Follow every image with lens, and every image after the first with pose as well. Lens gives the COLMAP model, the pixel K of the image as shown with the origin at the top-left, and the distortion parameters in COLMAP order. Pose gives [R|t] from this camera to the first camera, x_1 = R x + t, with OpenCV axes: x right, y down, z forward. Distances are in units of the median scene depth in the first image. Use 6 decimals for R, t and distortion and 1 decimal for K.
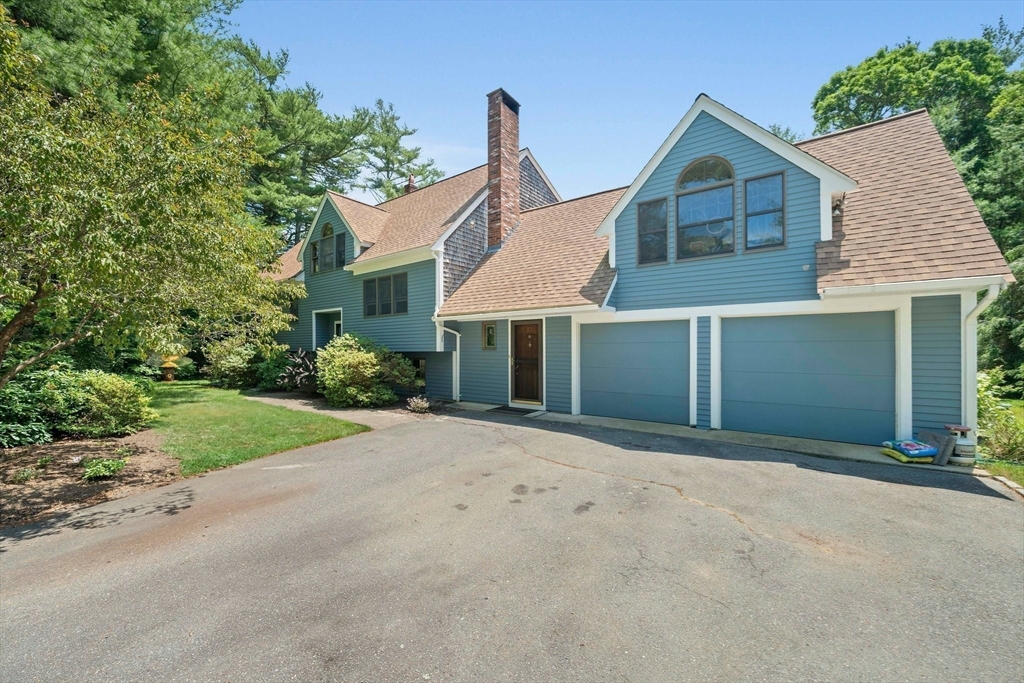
lens RADIAL K [[393.2, 0, 512.0], [0, 393.2, 341.5], [0, 0, 1]] dist [0.000895, 0.000103]
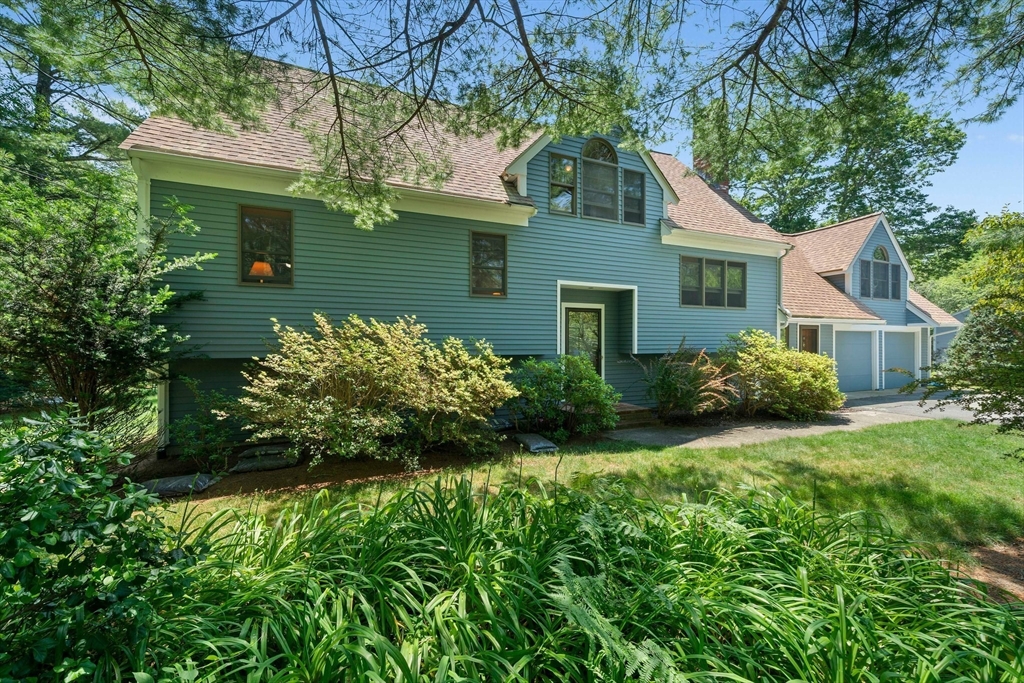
lens RADIAL K [[393.2, 0, 512.0], [0, 393.2, 341.5], [0, 0, 1]] dist [0.000895, 0.000103]
pose [[0.512851, 0.006519, 0.858453, -1.016023], [-0.013220, 0.999913, 0.000305, 0.006838], [-0.858376, -0.011505, 0.512892, 0.783391]]
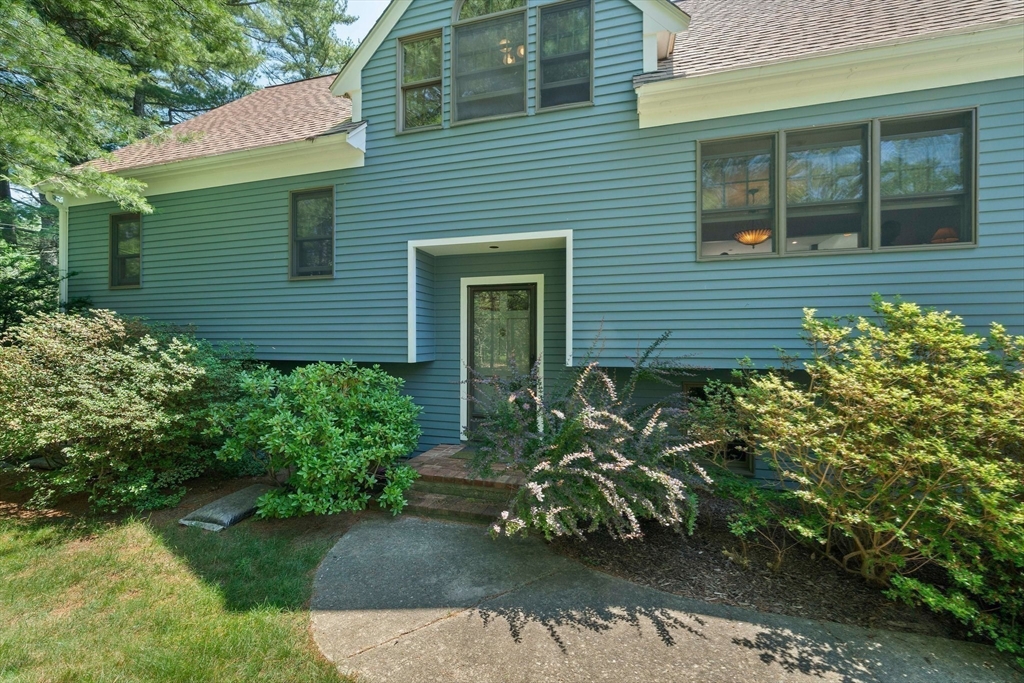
lens RADIAL K [[393.2, 0, 512.0], [0, 393.2, 341.5], [0, 0, 1]] dist [0.000895, 0.000103]
pose [[0.934138, 0.008246, 0.356818, -0.550051], [-0.010393, 0.999938, 0.004098, 0.003295], [-0.356762, -0.007536, 0.934165, 0.664997]]
